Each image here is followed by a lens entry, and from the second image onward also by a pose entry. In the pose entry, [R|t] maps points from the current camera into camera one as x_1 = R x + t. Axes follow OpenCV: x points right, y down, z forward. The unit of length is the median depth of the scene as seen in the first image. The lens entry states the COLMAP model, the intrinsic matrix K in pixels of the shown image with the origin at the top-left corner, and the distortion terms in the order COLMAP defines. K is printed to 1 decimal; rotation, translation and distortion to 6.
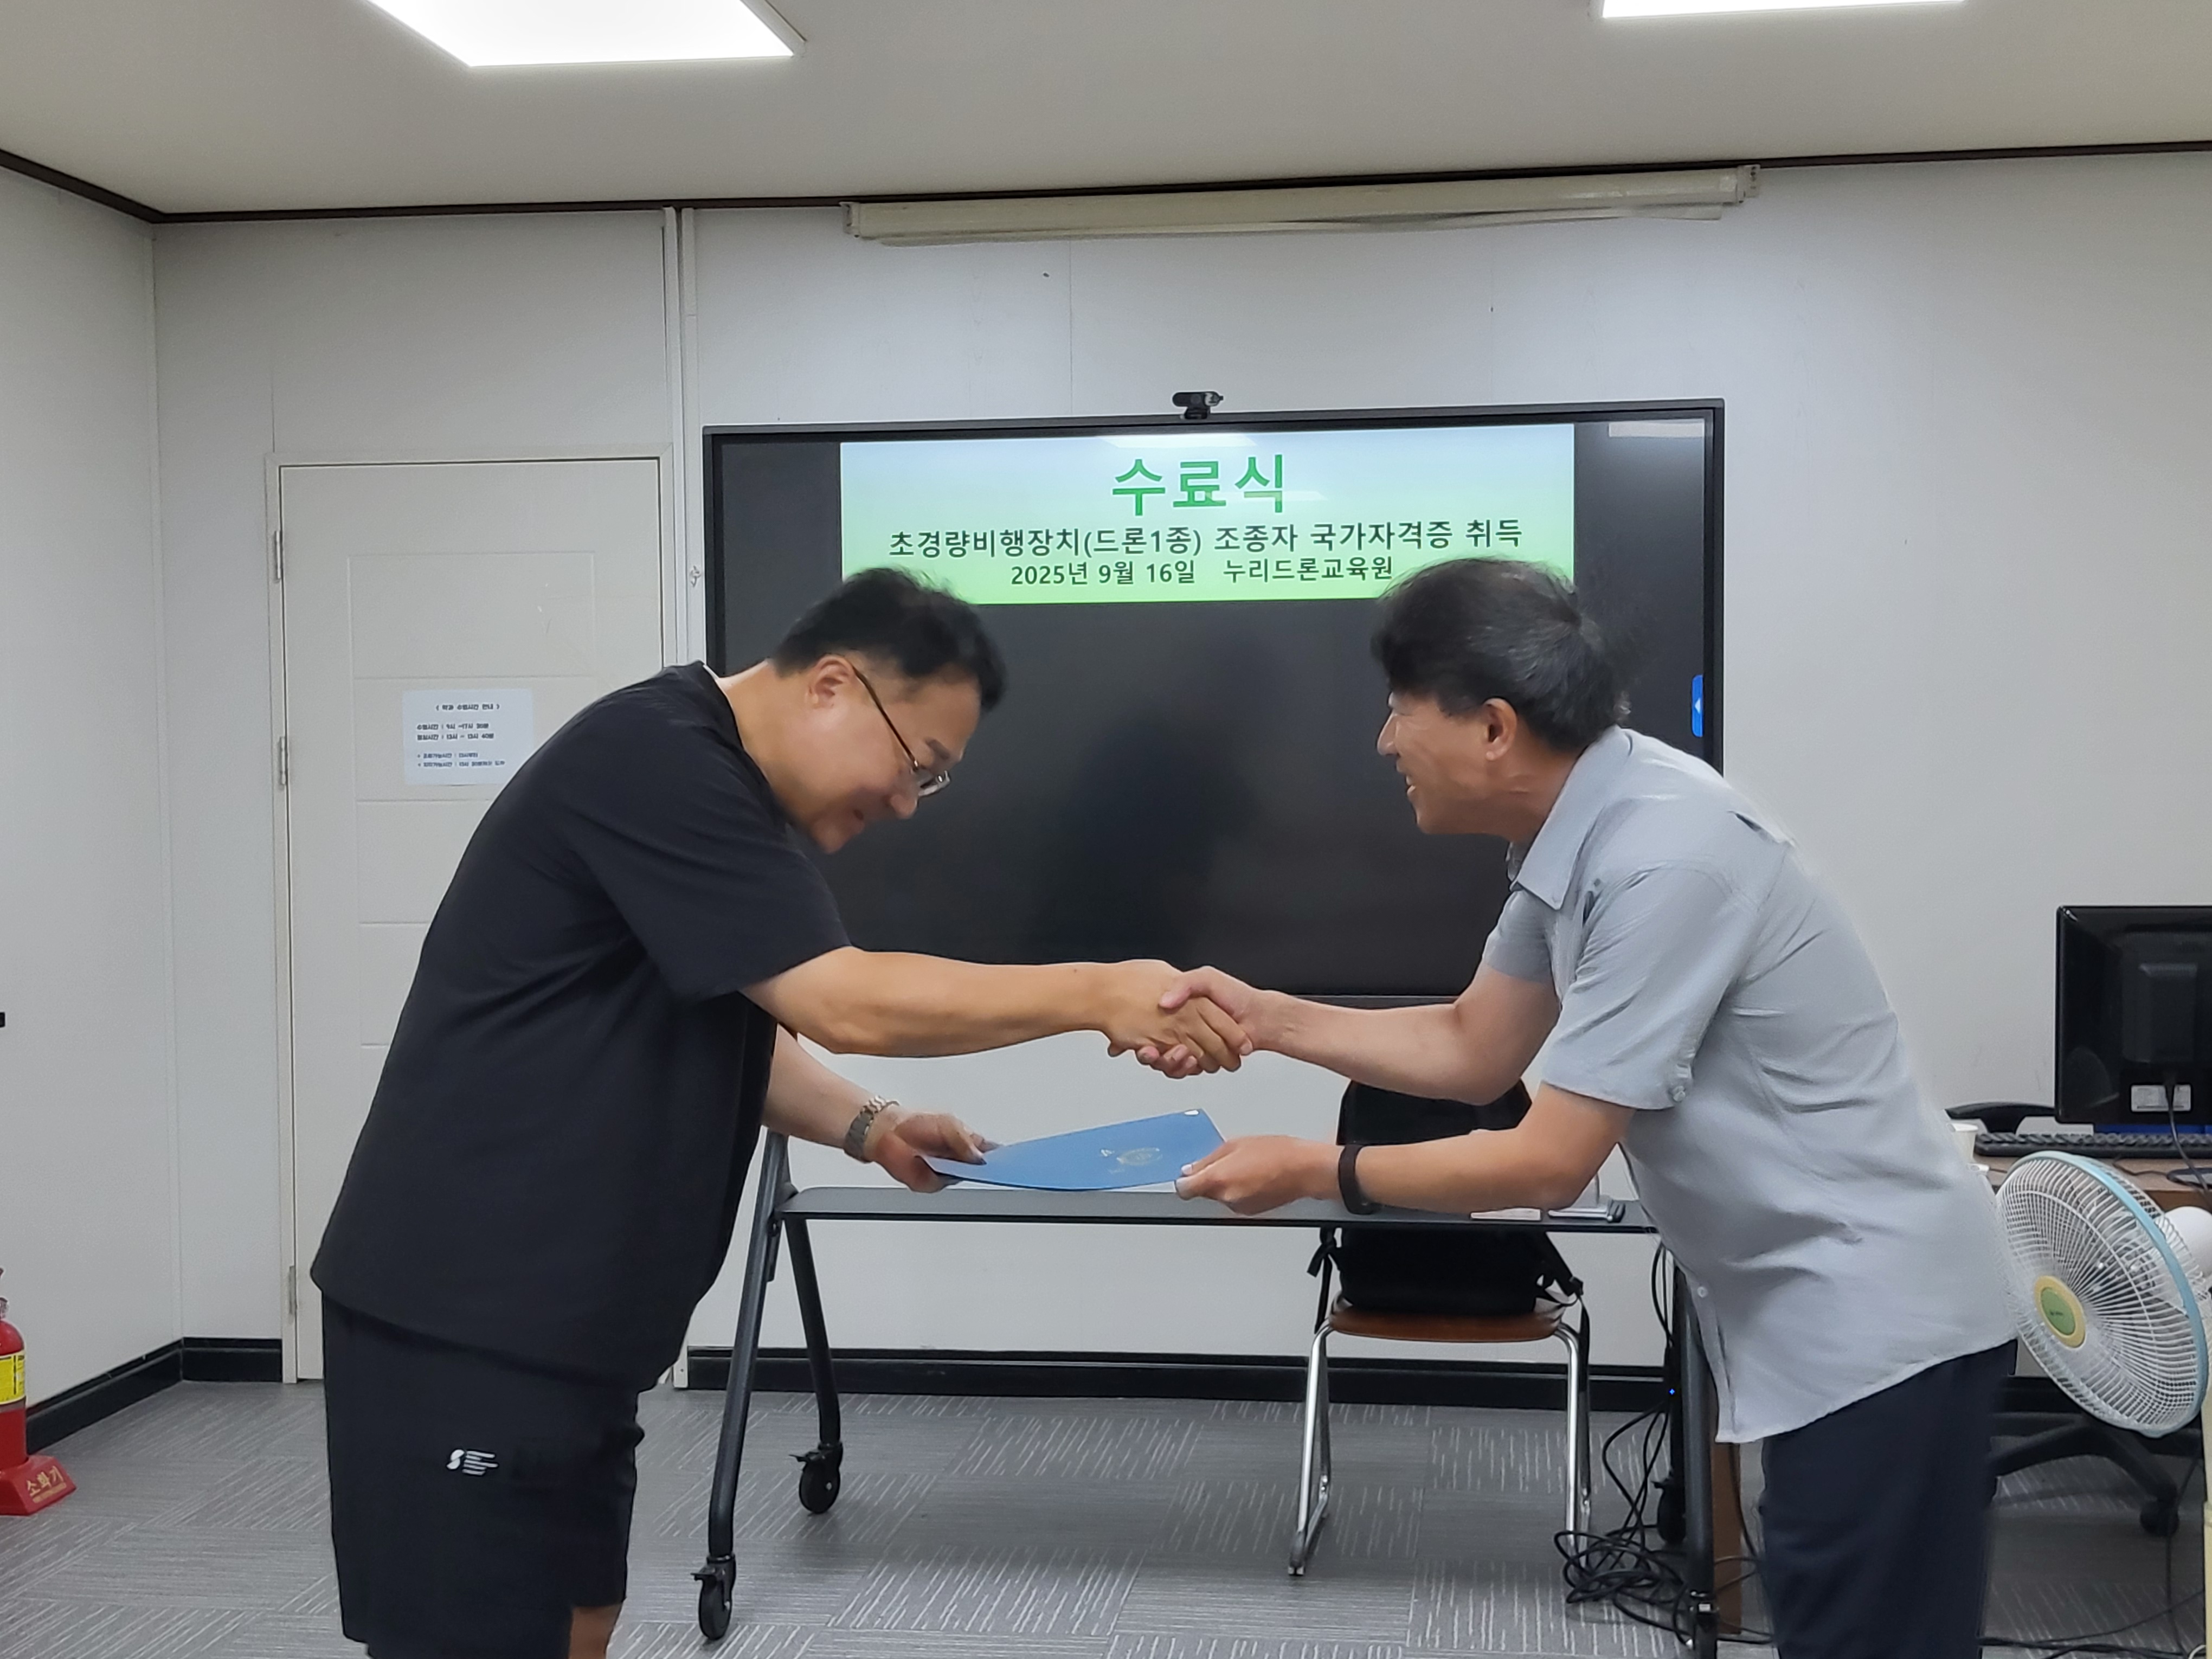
lens RADIAL K [[2827.4, 0, 1112.2], [0, 2827.4, 817.1], [0, 0, 1]] dist [0.089396, 0.000000]
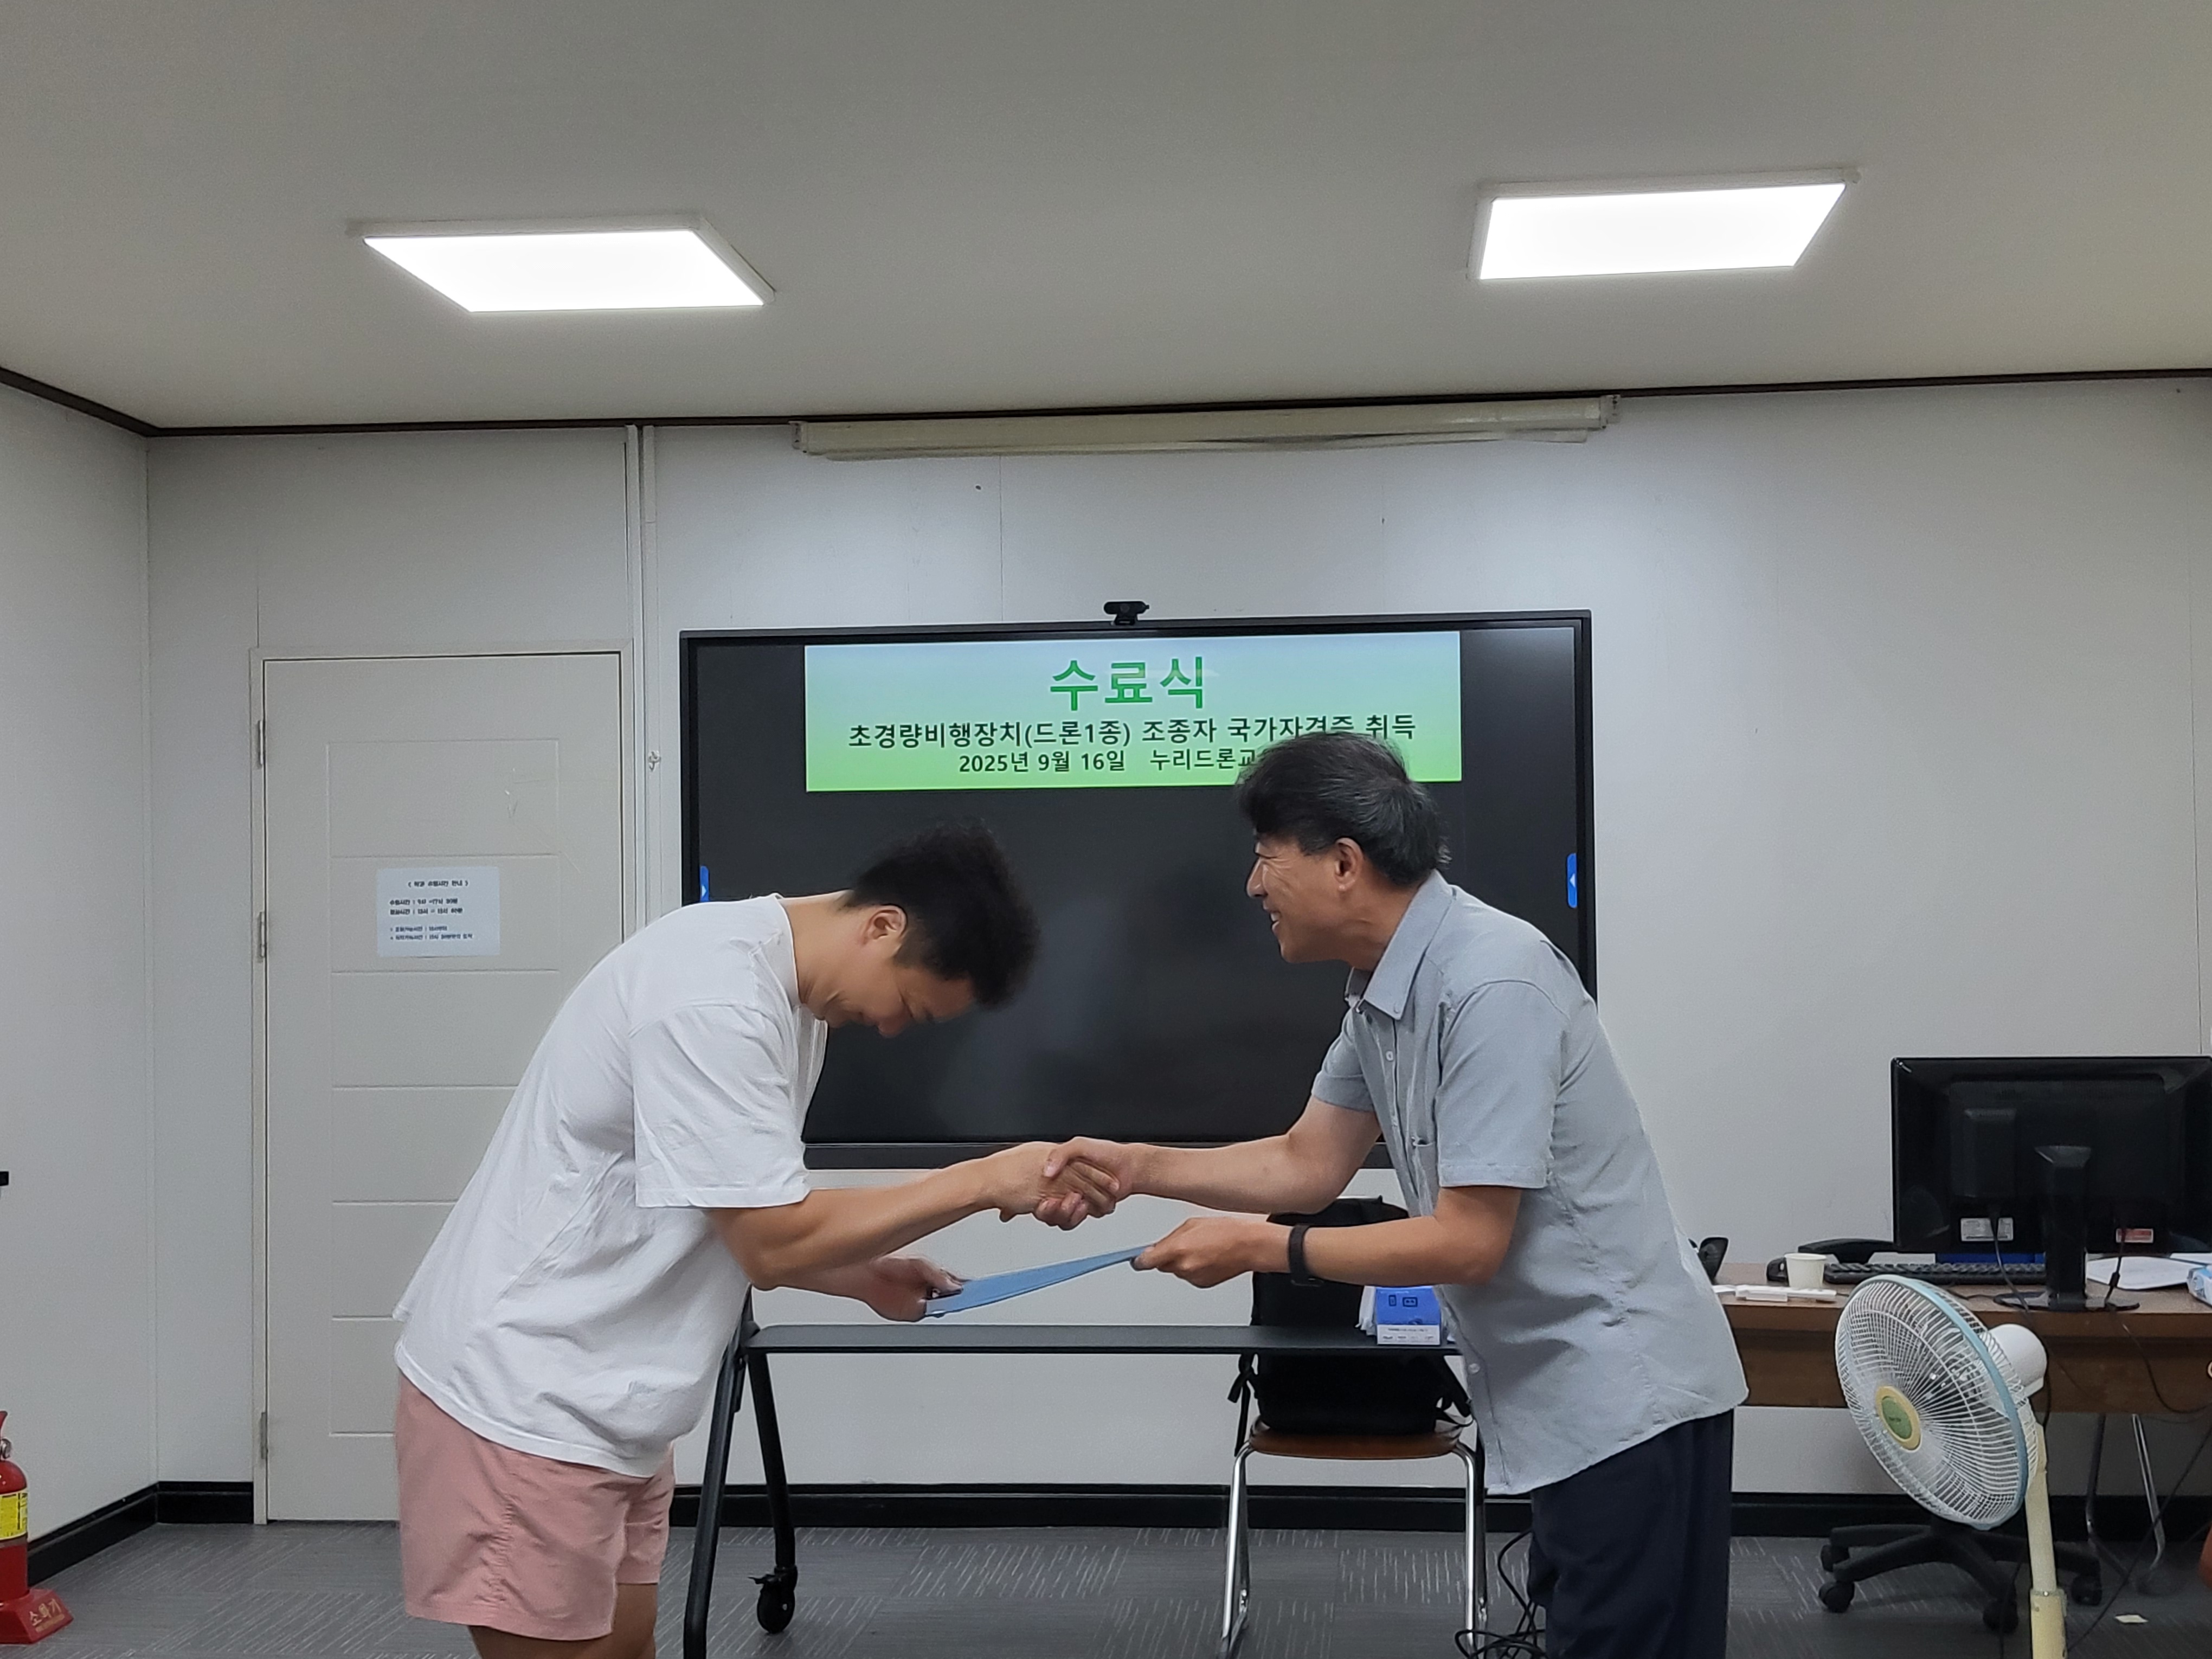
lens RADIAL K [[2869.7, 0, 1088.6], [0, 2869.7, 813.3], [0, 0, 1]] dist [0.101504, 0.000000]
pose [[0.999371, -0.001759, 0.035422, -0.023488], [0.003893, 0.998175, -0.060268, 0.002009], [-0.035252, 0.060368, 0.997554, -0.119652]]
